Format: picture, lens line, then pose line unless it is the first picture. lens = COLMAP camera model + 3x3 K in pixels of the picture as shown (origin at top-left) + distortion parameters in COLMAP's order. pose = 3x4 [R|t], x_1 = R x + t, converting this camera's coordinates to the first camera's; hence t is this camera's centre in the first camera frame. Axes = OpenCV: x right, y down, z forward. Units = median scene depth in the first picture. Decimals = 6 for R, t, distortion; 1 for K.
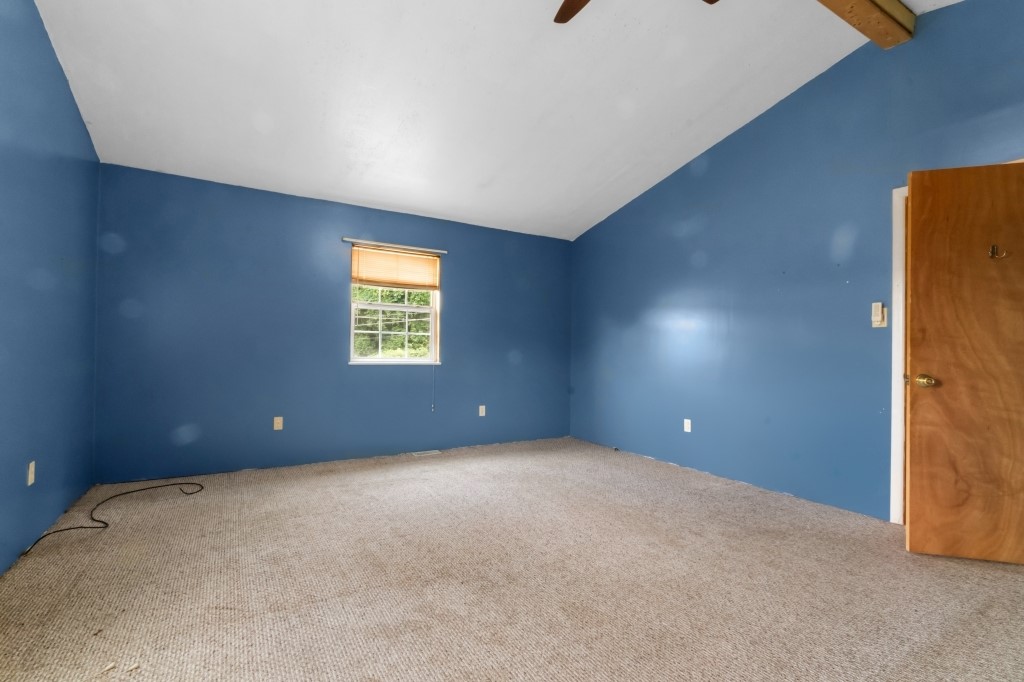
lens RADIAL K [[459.6, 0, 512.0], [0, 459.6, 341.0], [0, 0, 1]] dist [0.001494, -0.000185]
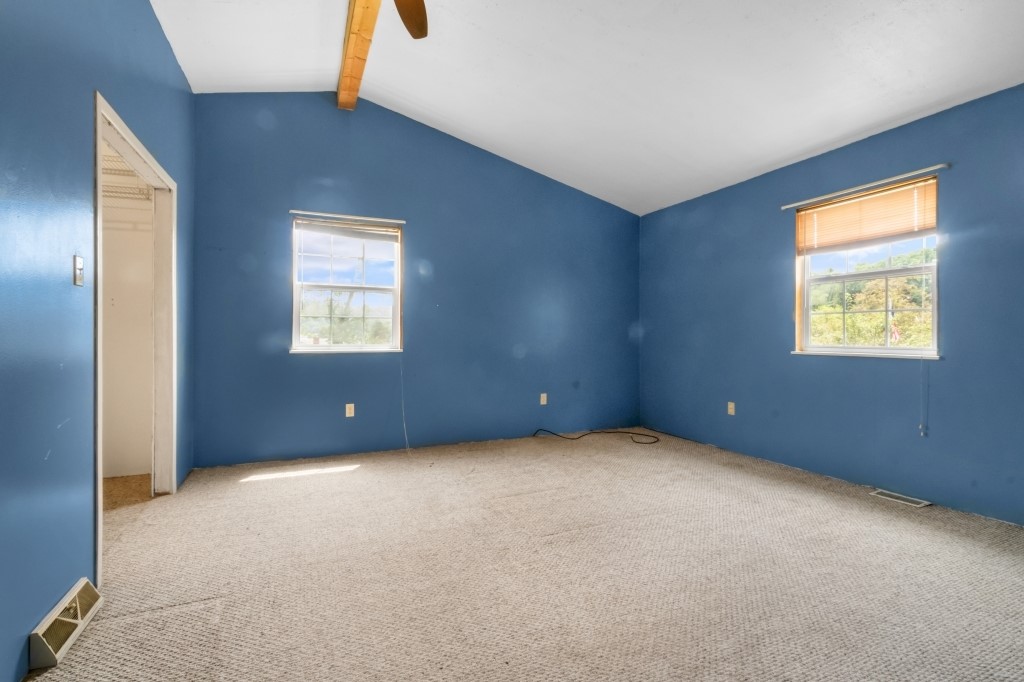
lens RADIAL K [[475.6, 0, 507.2], [0, 475.6, 331.5], [0, 0, 1]] dist [0.001275, 0.000085]
pose [[-0.119063, -0.023106, -0.992618, 0.870544], [0.022257, 0.999416, -0.025934, 0.031286], [0.992637, -0.025181, -0.118479, 0.890167]]
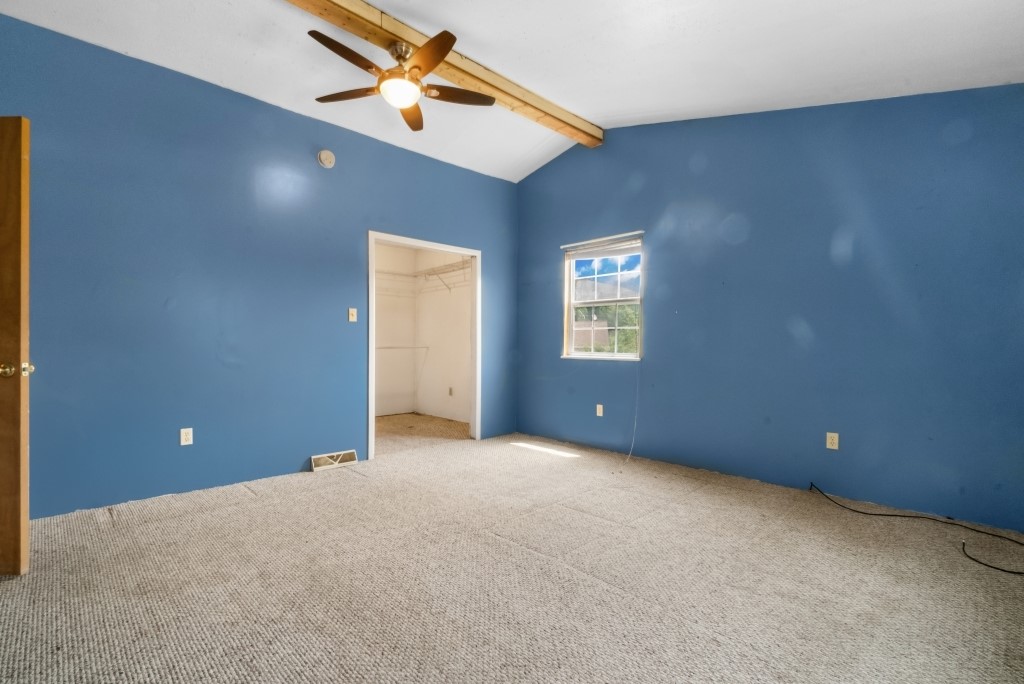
lens RADIAL K [[469.2, 0, 500.5], [0, 469.2, 343.2], [0, 0, 1]] dist [-0.000522, 0.000573]
pose [[-0.976162, -0.020814, -0.216044, 0.179655], [-0.015022, 0.999483, -0.028418, 0.042119], [0.216524, -0.024495, -0.975970, 1.745982]]
